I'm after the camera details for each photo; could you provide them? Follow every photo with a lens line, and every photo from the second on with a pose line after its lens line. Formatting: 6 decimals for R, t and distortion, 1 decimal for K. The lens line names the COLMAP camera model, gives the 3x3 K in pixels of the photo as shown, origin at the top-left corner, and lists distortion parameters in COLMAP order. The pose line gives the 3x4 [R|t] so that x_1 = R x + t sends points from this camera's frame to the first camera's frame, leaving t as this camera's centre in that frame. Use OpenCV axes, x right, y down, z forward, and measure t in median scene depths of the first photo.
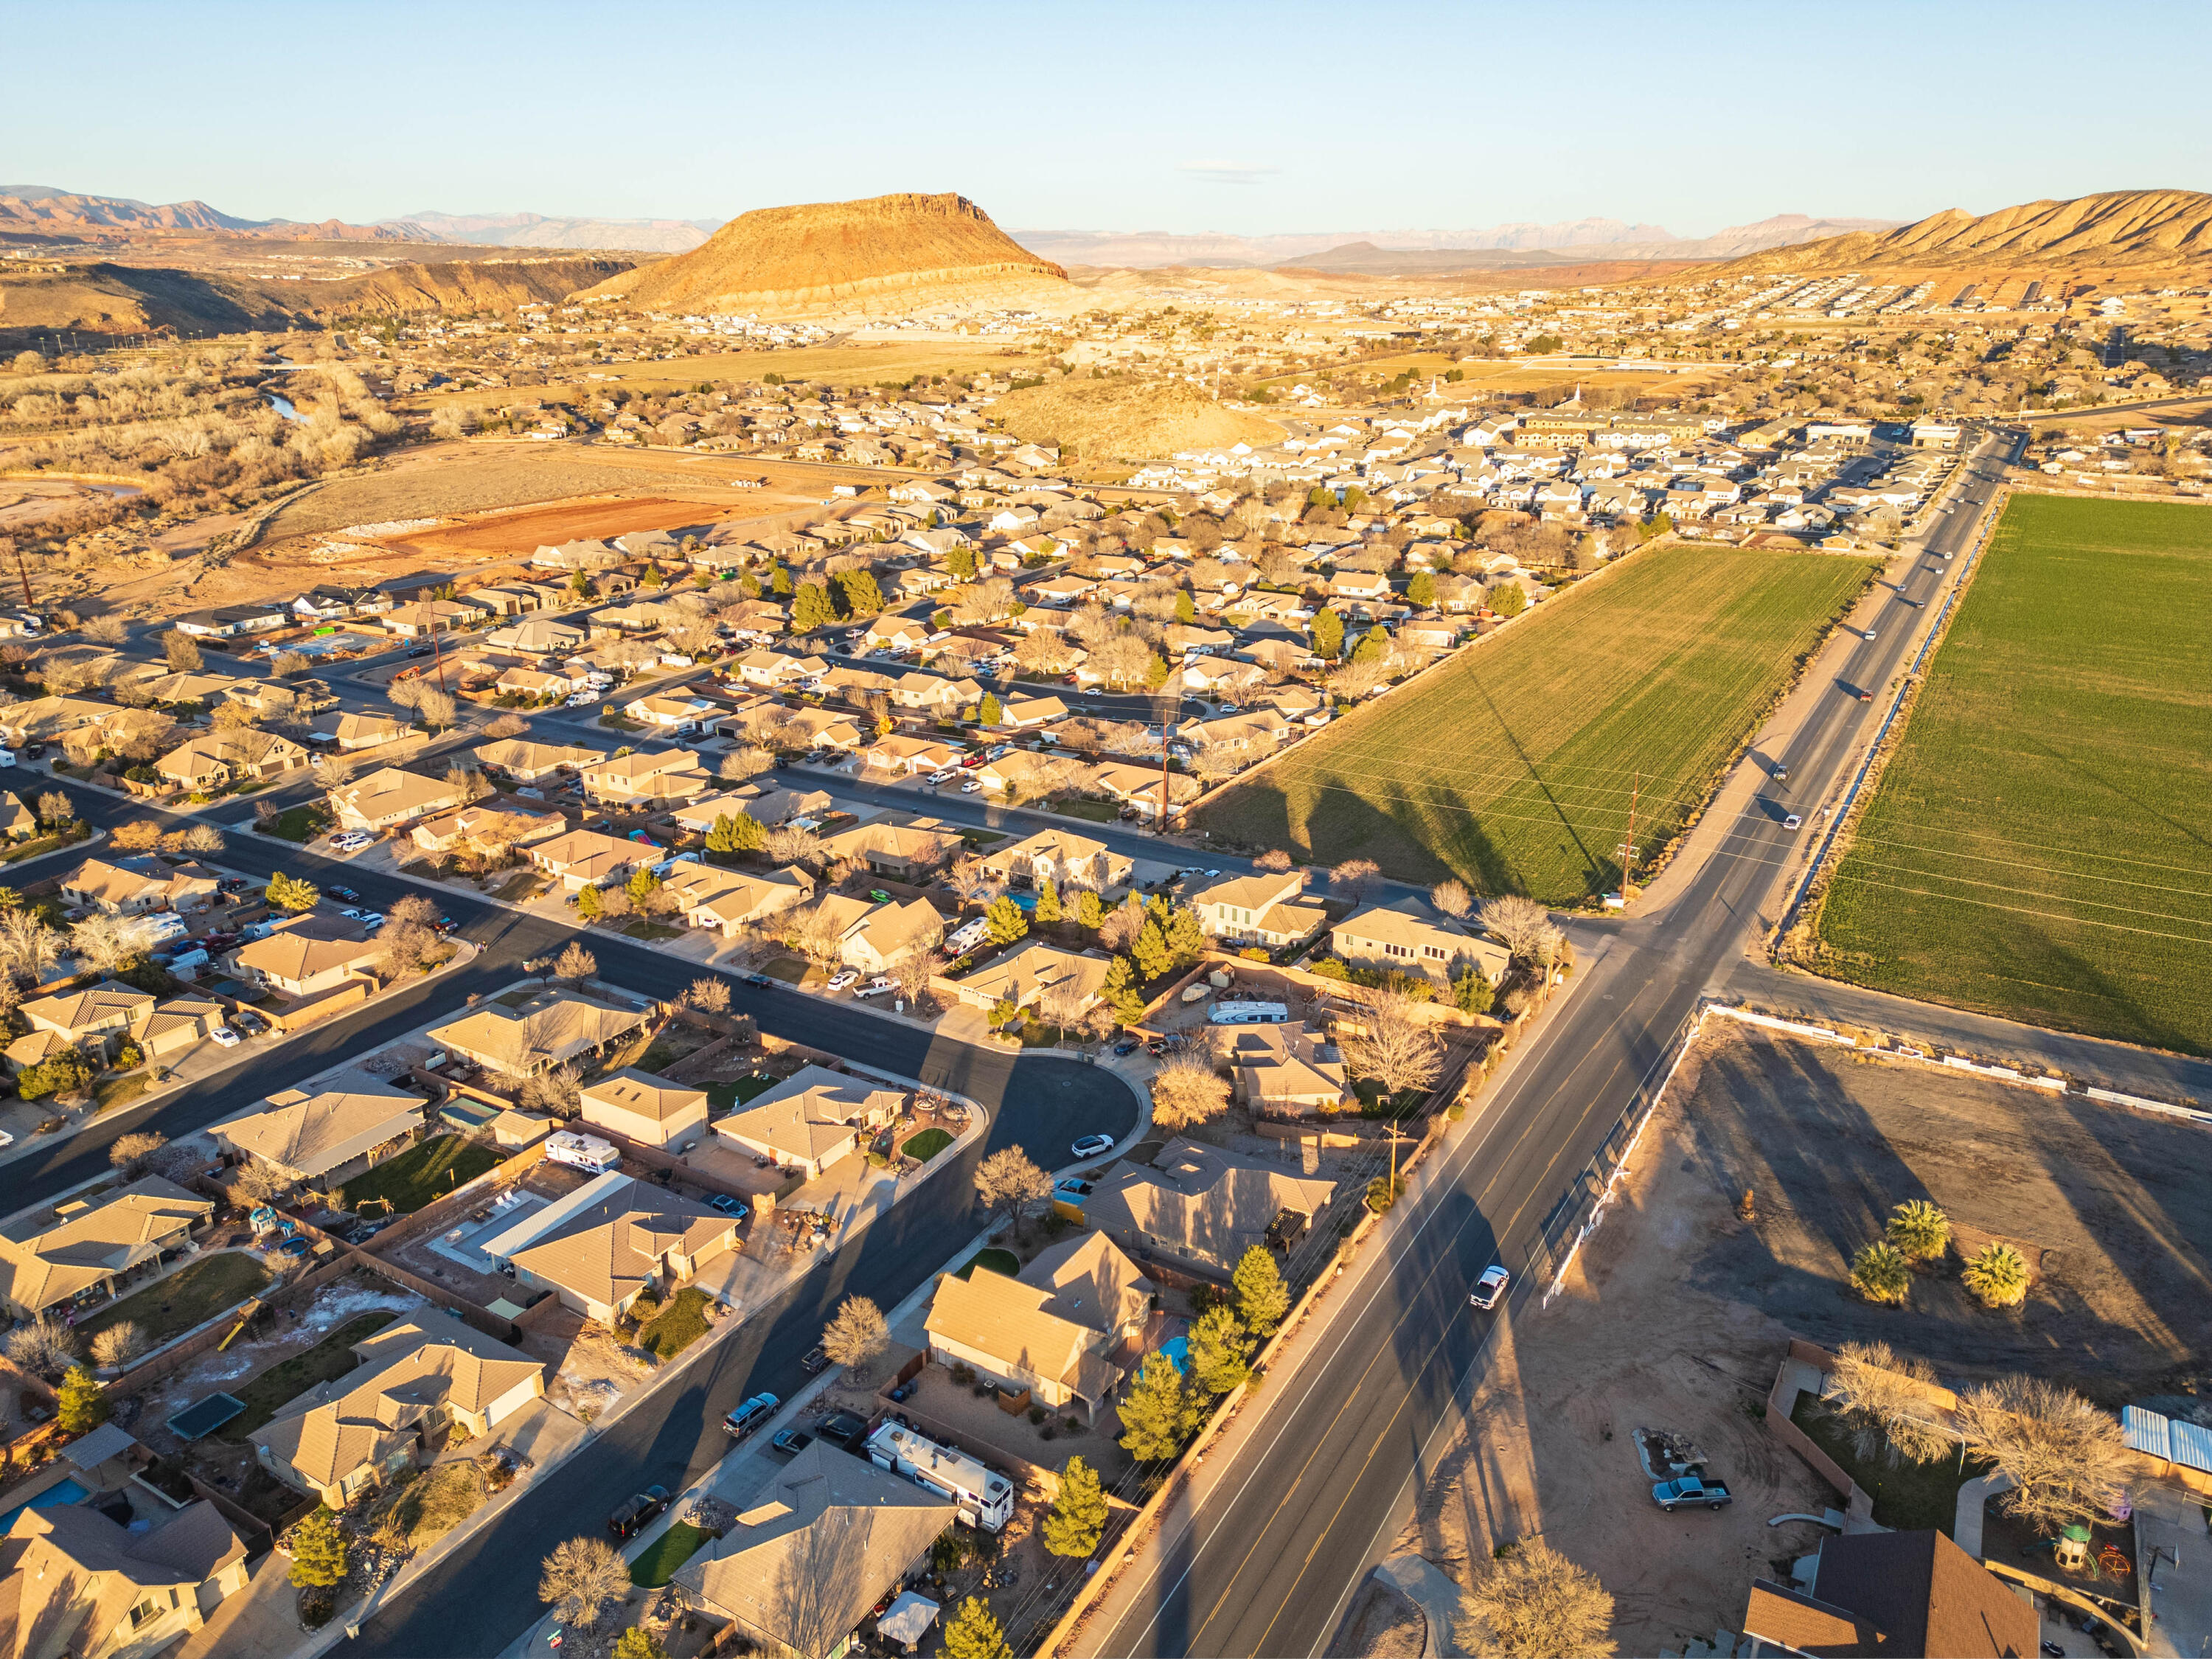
lens RADIAL K [[1543.9, 0, 1118.3], [0, 1543.9, 832.1], [0, 0, 1]] dist [0.075727, -0.066847]
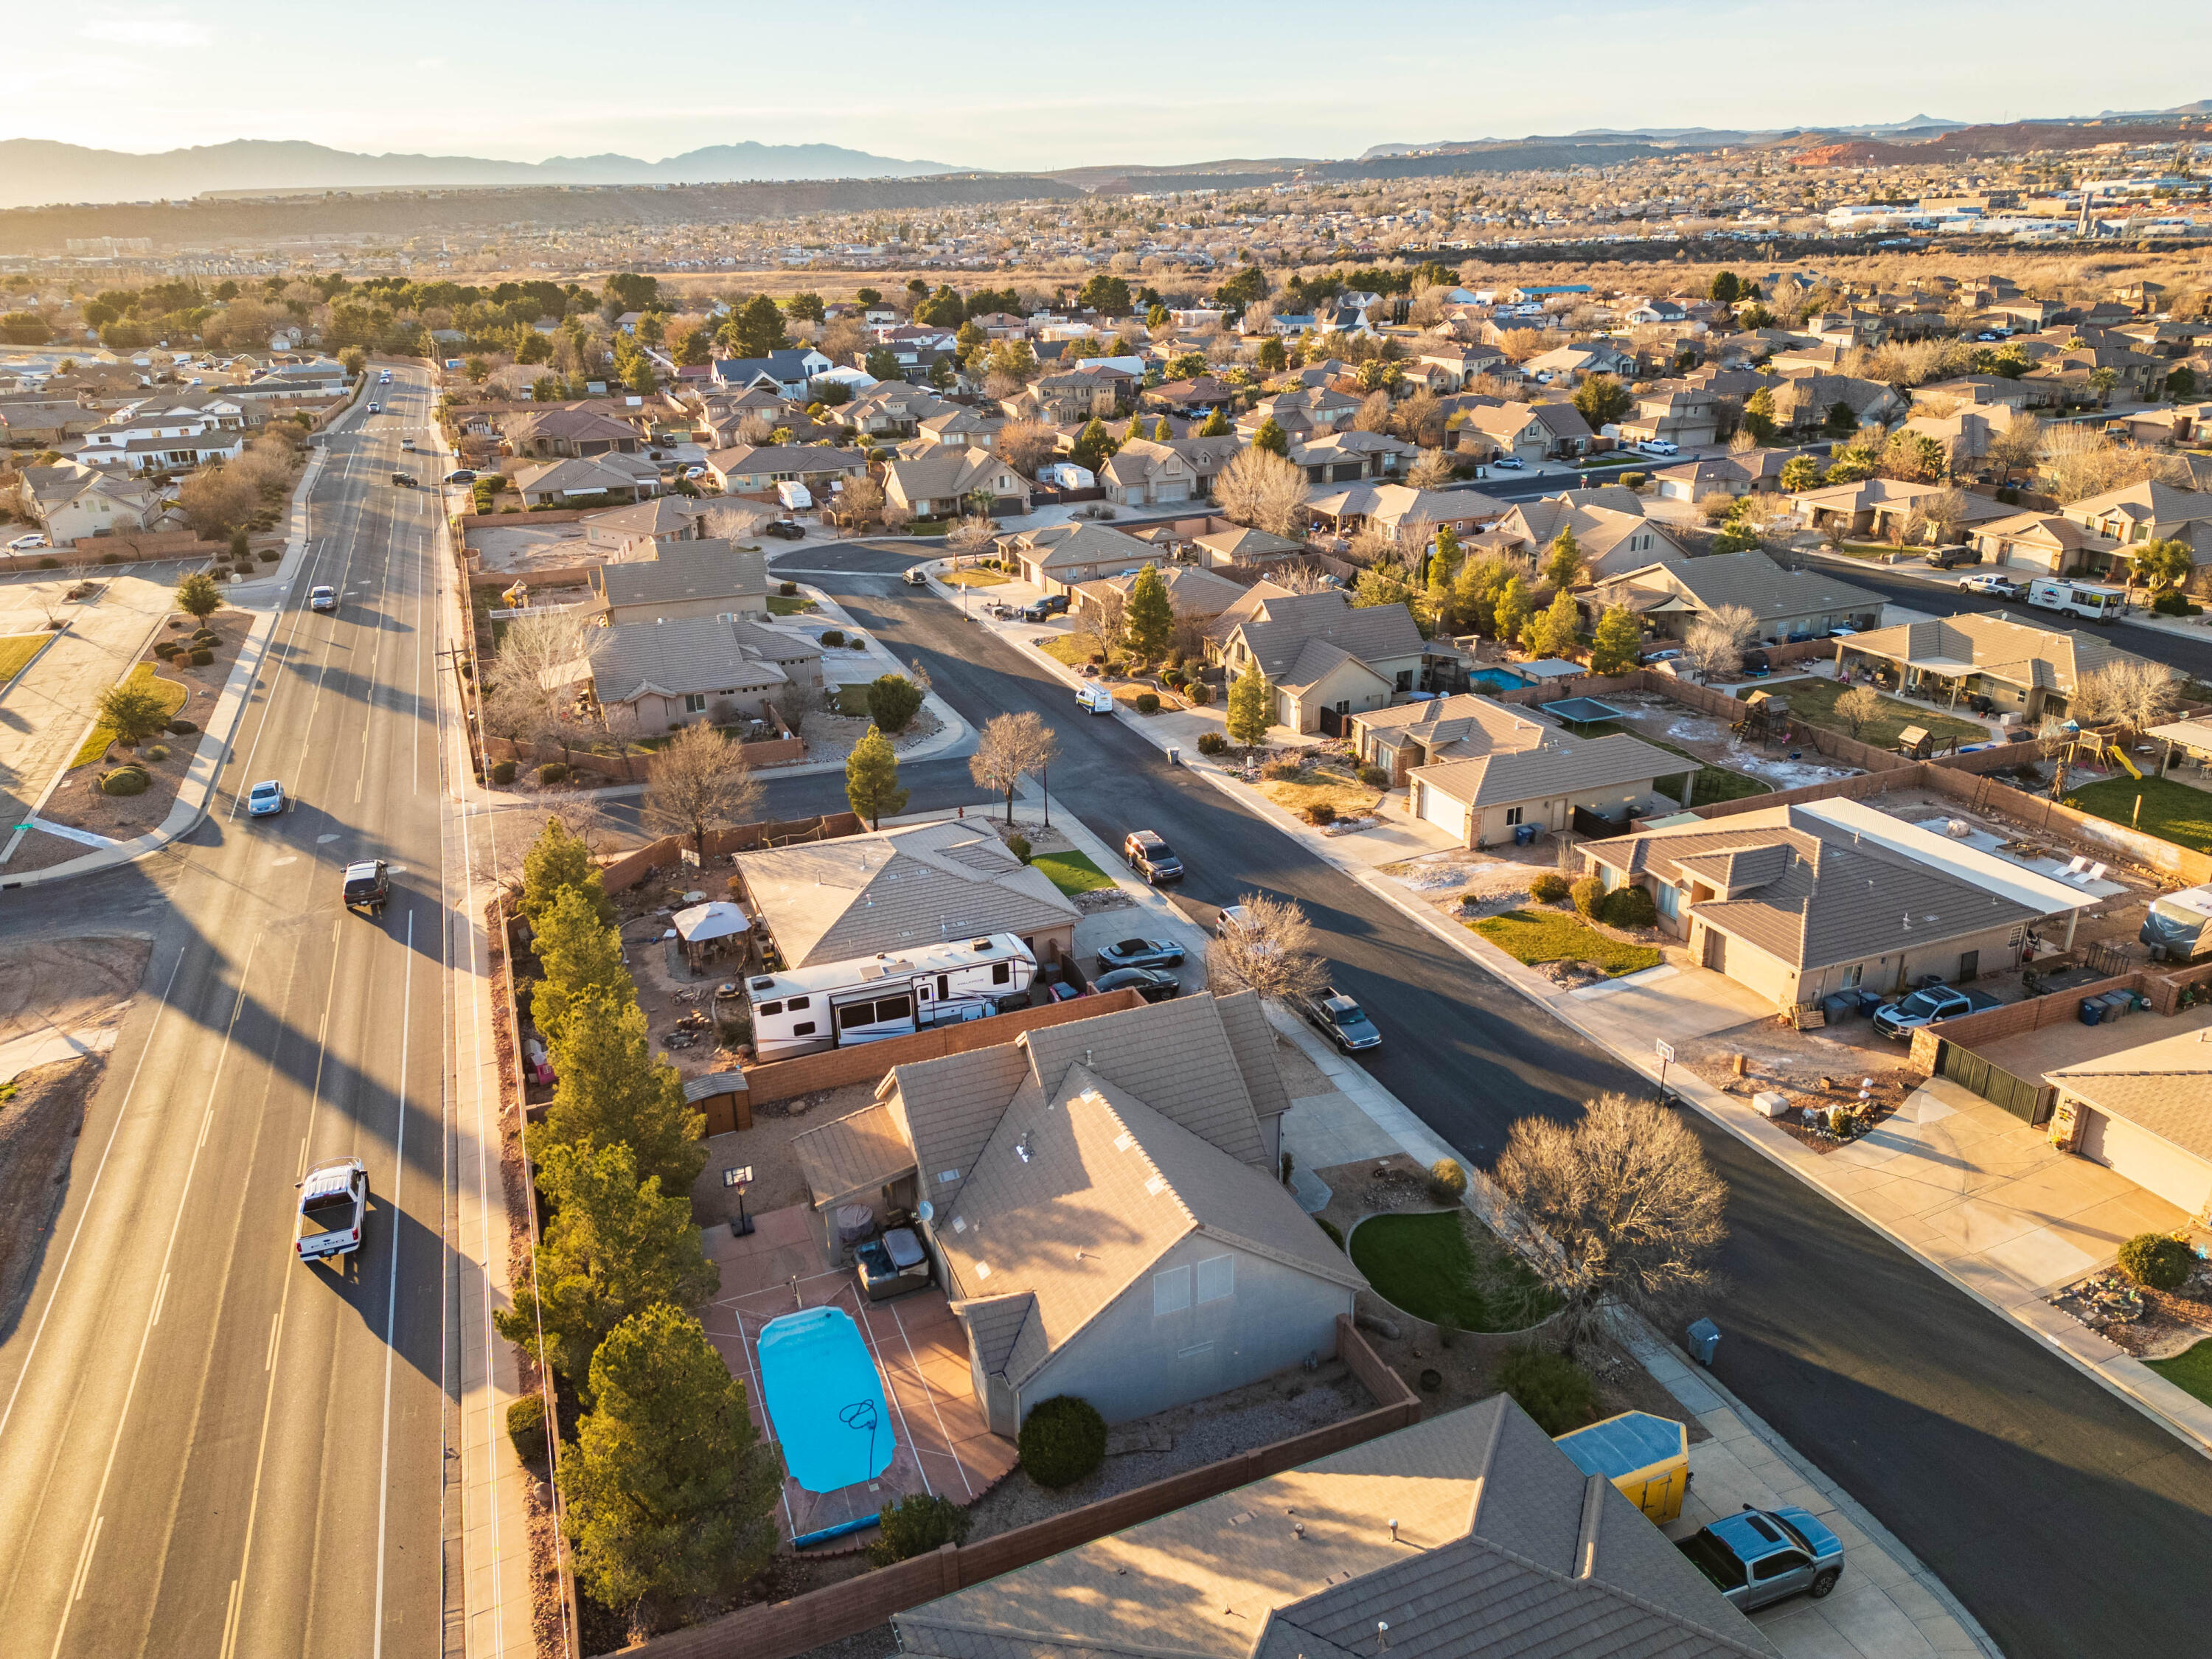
lens RADIAL K [[1543.9, 0, 1105.8], [0, 1543.9, 834.4], [0, 0, 1]] dist [0.075727, -0.066847]
pose [[-0.605564, 0.302367, -0.736116, 0.147982], [-0.248205, 0.807100, 0.535709, 0.020565], [0.756100, 0.507114, -0.413701, 0.767165]]
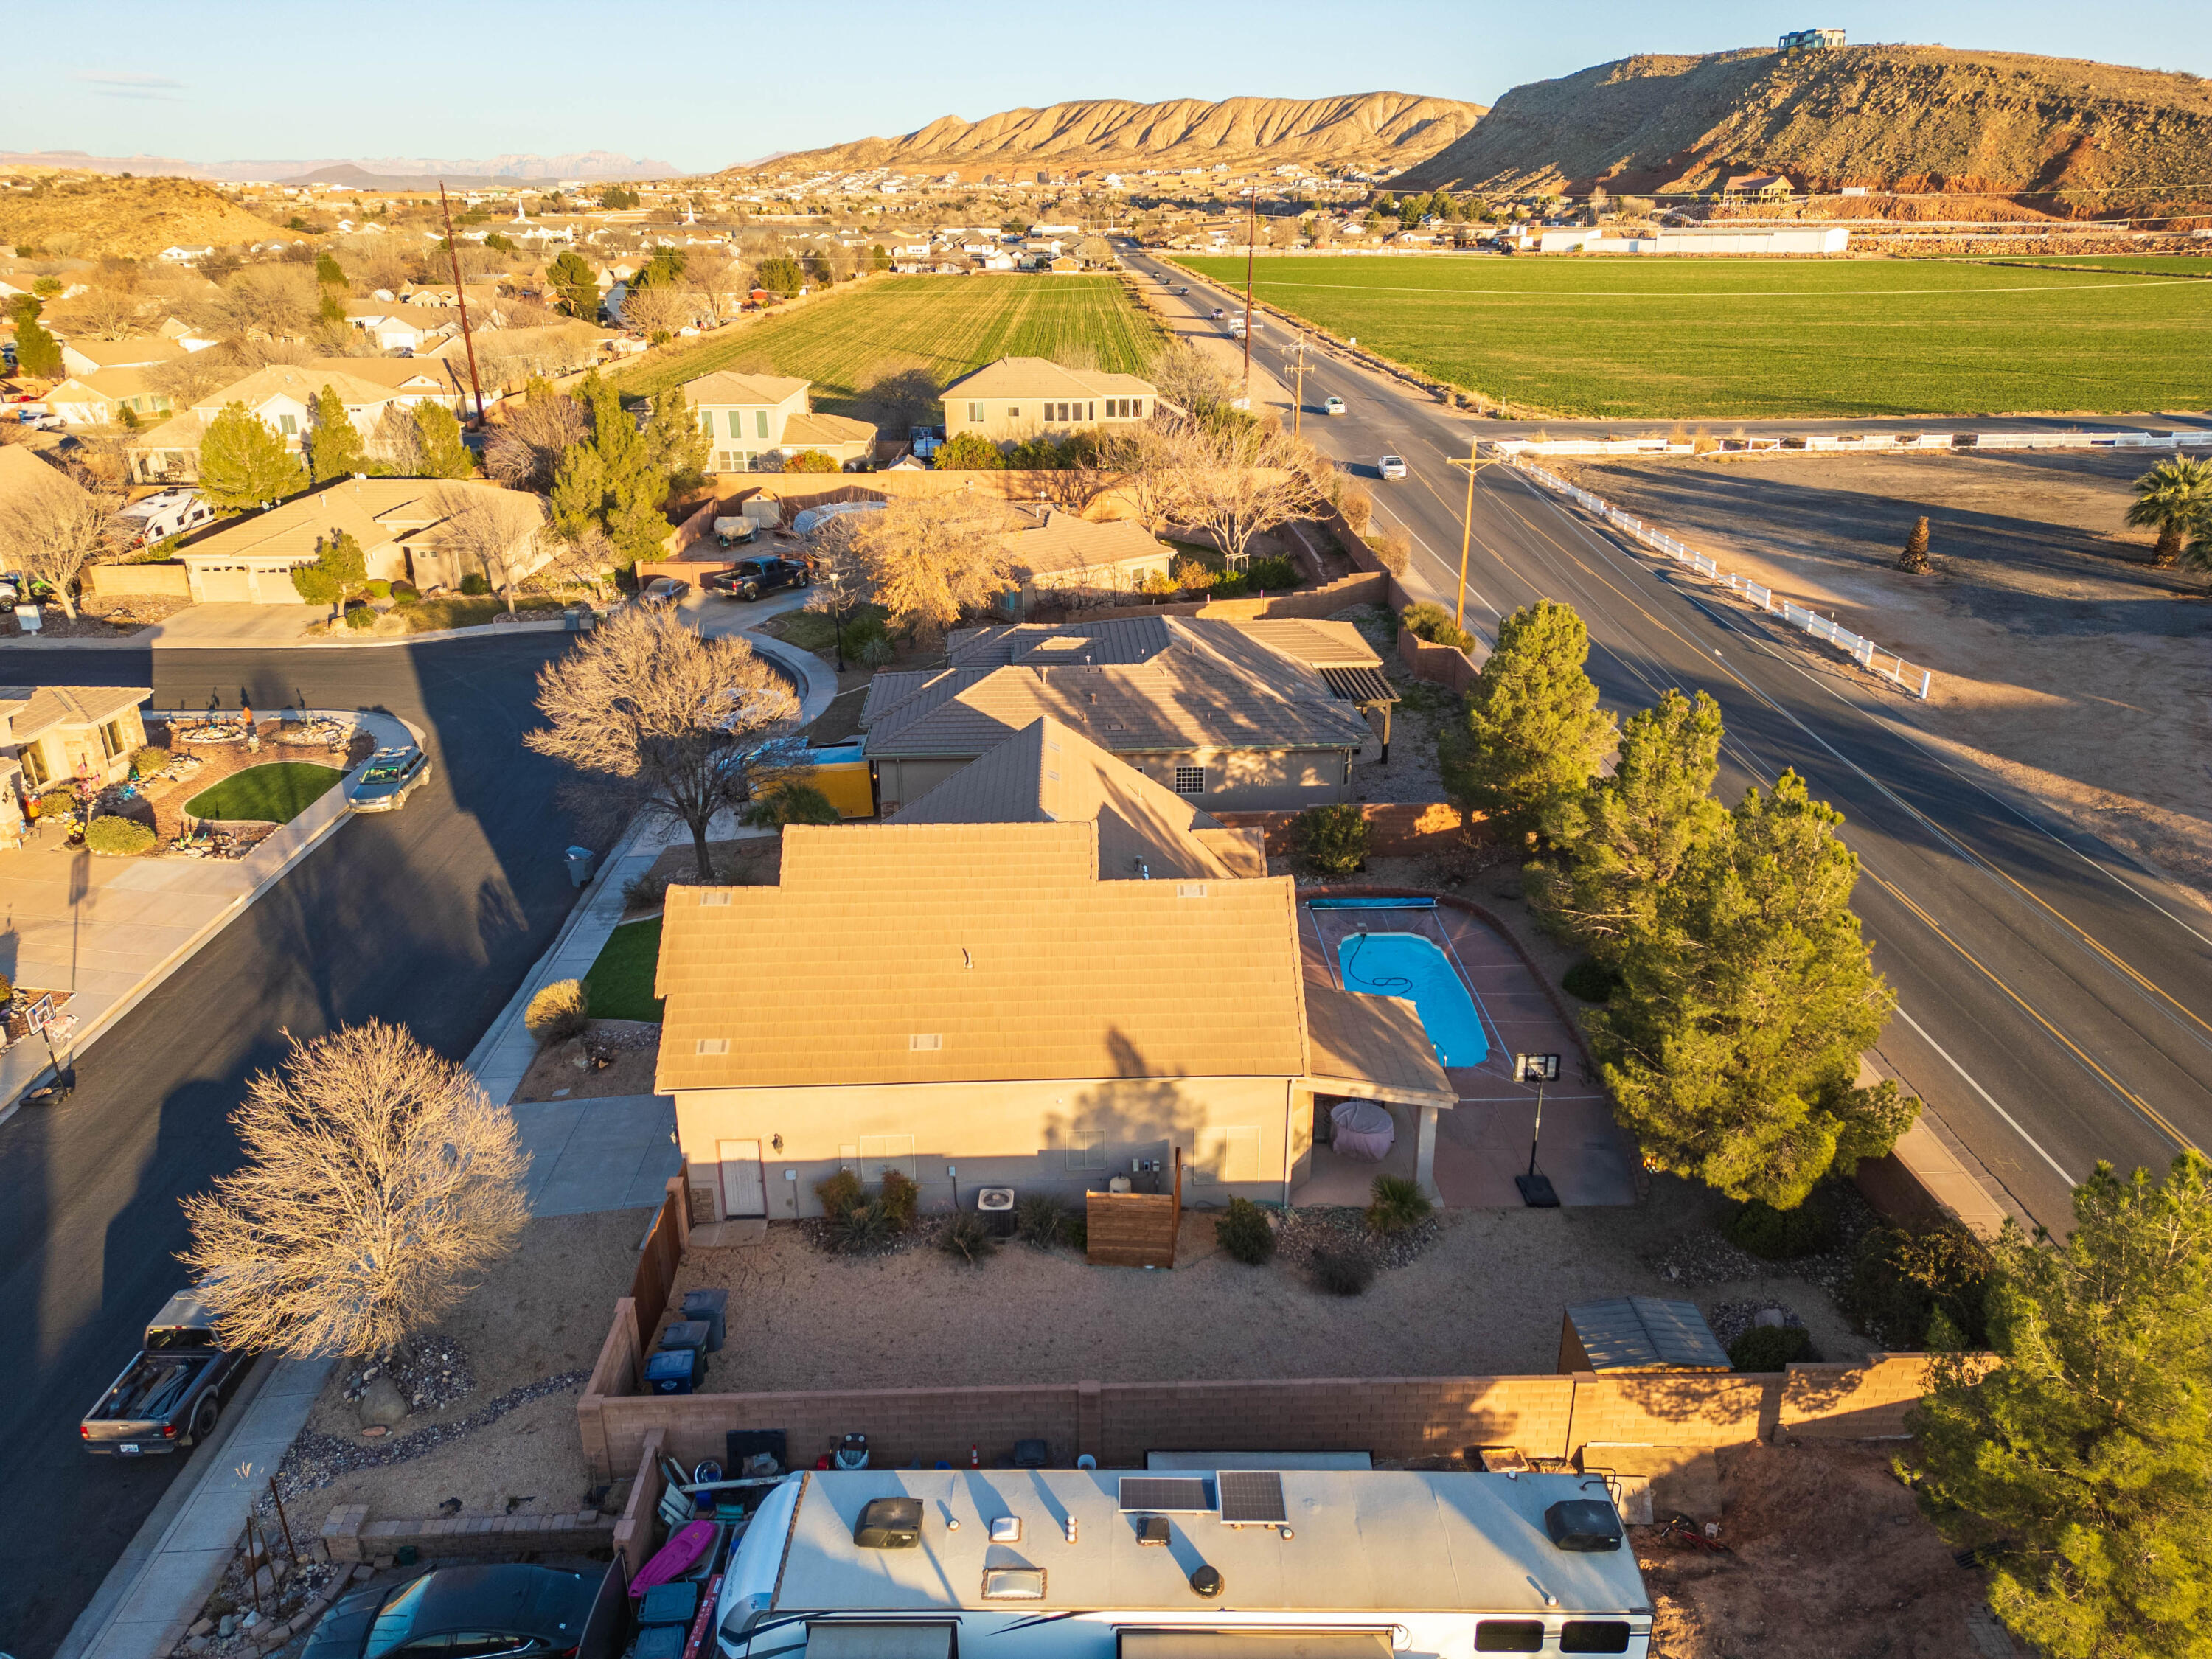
lens RADIAL K [[1543.9, 0, 1110.4], [0, 1543.9, 826.4], [0, 0, 1]] dist [0.075727, -0.066847]
pose [[0.843035, -0.202321, 0.498356, -0.118986], [0.186335, 0.979037, 0.082255, 0.182058], [-0.504551, 0.023517, 0.863062, 0.506937]]
